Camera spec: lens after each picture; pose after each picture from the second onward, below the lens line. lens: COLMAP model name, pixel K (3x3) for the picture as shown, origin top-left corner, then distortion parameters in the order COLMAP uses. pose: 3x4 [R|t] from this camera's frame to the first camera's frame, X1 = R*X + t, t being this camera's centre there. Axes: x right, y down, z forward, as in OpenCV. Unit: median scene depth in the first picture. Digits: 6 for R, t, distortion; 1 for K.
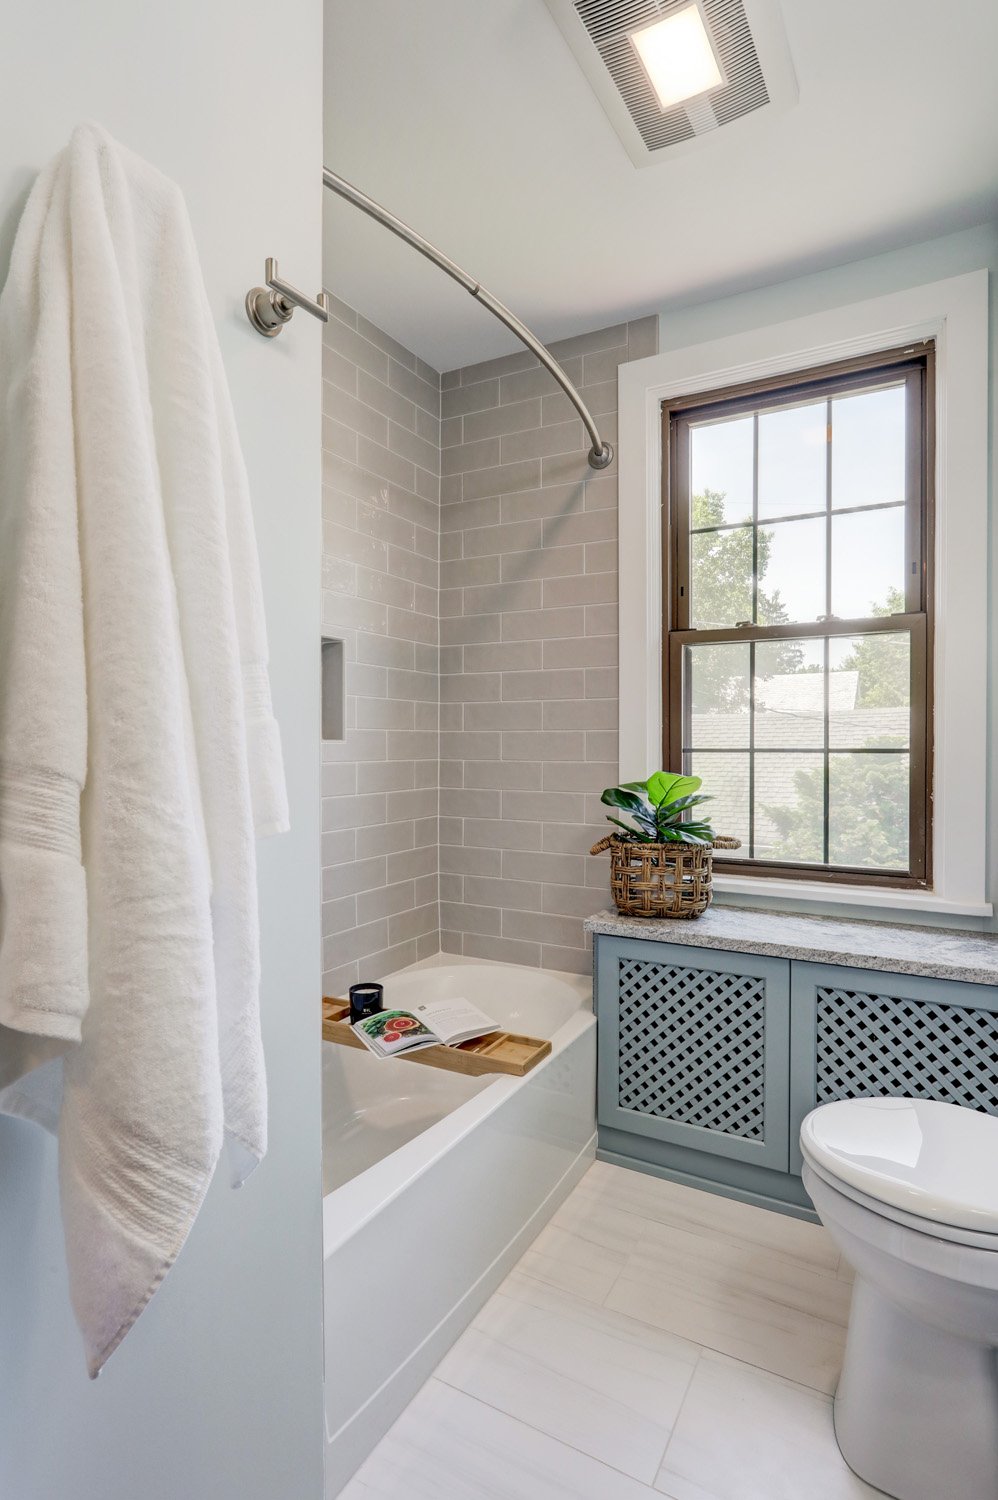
lens RADIAL K [[750.3, 0, 511.3], [0, 750.3, 751.8], [0, 0, 1]] dist [-0.011609, 0.007211]
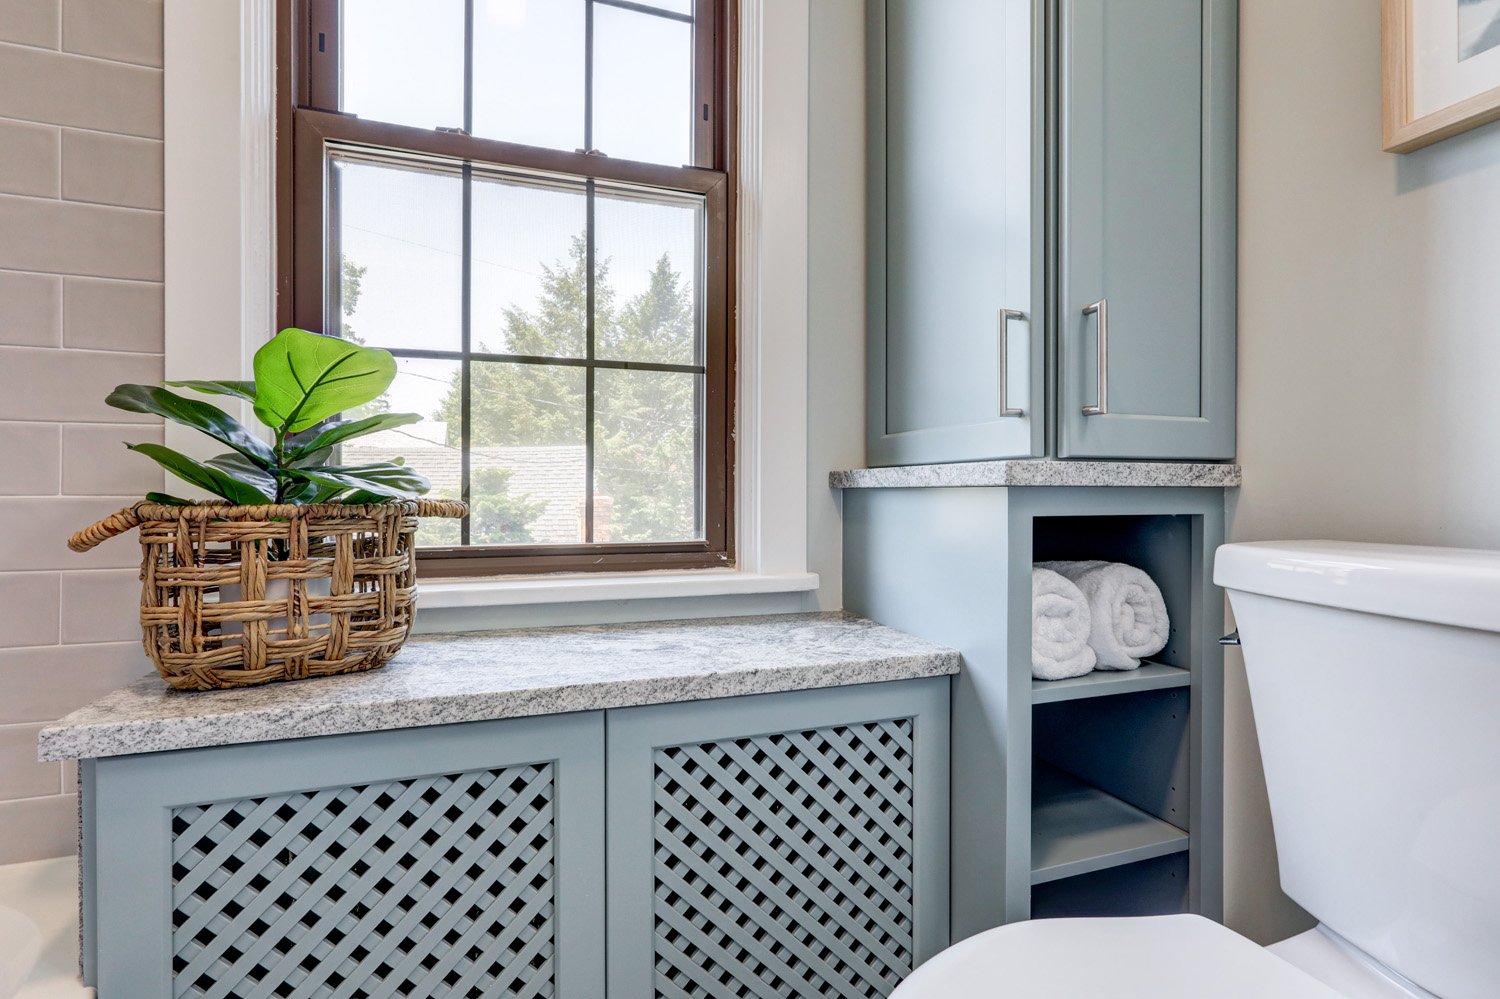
lens RADIAL K [[708.3, 0, 752.7], [0, 708.3, 494.6], [0, 0, 1]] dist [-0.005580, 0.001971]
pose [[0.663172, -0.002224, 0.748464, 0.070810], [0.006263, 0.999977, -0.002577, 0.117744], [-0.748441, 0.006396, 0.663171, 0.534861]]
